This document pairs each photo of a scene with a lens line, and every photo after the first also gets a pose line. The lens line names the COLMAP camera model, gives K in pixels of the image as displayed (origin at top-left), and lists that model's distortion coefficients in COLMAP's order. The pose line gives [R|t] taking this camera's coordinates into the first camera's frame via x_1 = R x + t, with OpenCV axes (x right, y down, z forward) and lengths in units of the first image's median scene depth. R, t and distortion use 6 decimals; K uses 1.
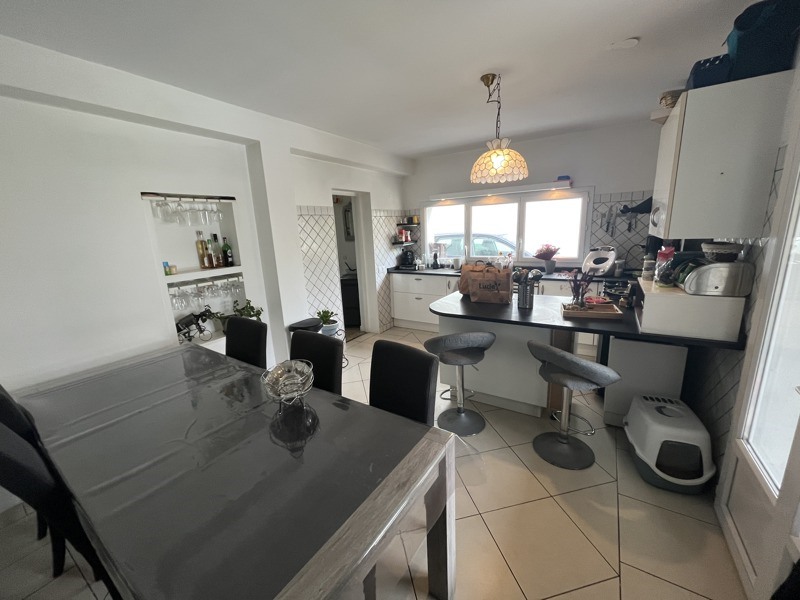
lens RADIAL K [[322.0, 0, 398.9], [0, 322.0, 300.9], [0, 0, 1]] dist [-0.002094, -0.000228]
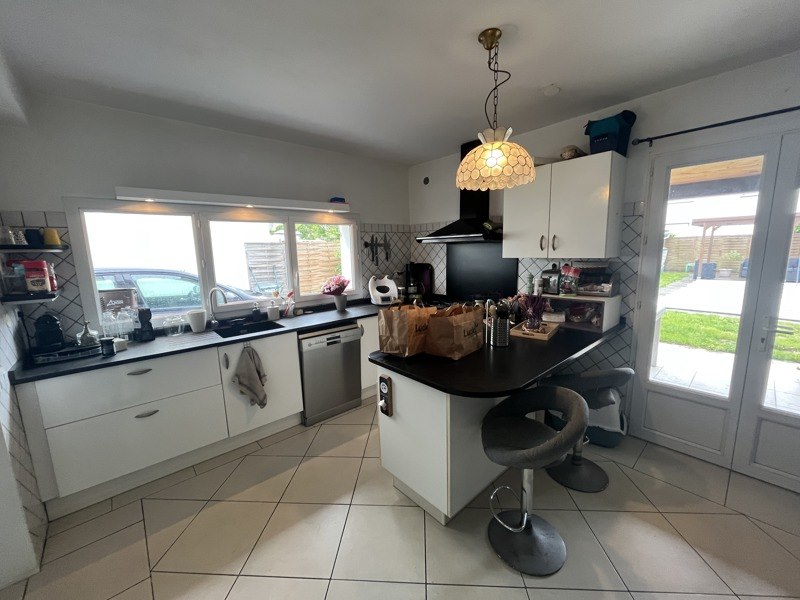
lens RADIAL K [[322.0, 0, 398.9], [0, 322.0, 300.9], [0, 0, 1]] dist [-0.002094, -0.000228]
pose [[0.271755, -0.124162, 0.954323, -0.284942], [0.217850, 0.973838, 0.064665, -0.128585], [-0.937385, 0.190326, 0.291694, 0.600926]]
